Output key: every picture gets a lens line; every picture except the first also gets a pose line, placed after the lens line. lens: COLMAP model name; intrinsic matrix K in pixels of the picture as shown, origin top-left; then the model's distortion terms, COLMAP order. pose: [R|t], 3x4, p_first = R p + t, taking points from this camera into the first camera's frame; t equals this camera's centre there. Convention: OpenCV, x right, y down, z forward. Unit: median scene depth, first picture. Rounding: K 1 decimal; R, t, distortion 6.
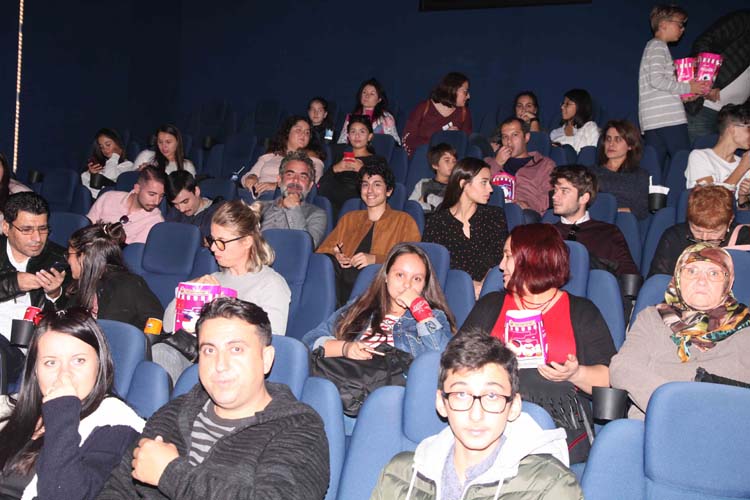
lens RADIAL K [[975.4, 0, 374.9], [0, 975.4, 251.9], [0, 0, 1]] dist [0.043047, 0.000000]
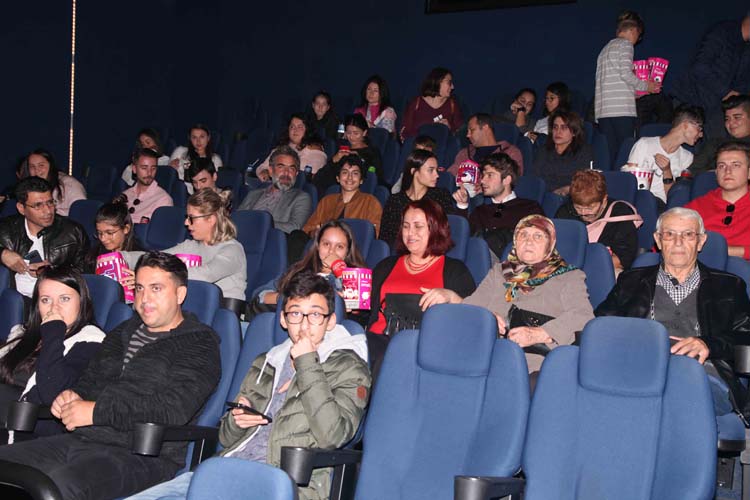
lens RADIAL K [[975.4, 0, 375.1], [0, 975.4, 247.9], [0, 0, 1]] dist [0.043047, 0.000000]
pose [[0.996557, -0.016287, -0.081296, 0.227556], [0.017318, 0.999778, 0.011992, 0.016998], [0.081083, -0.013358, 0.996618, -0.355041]]
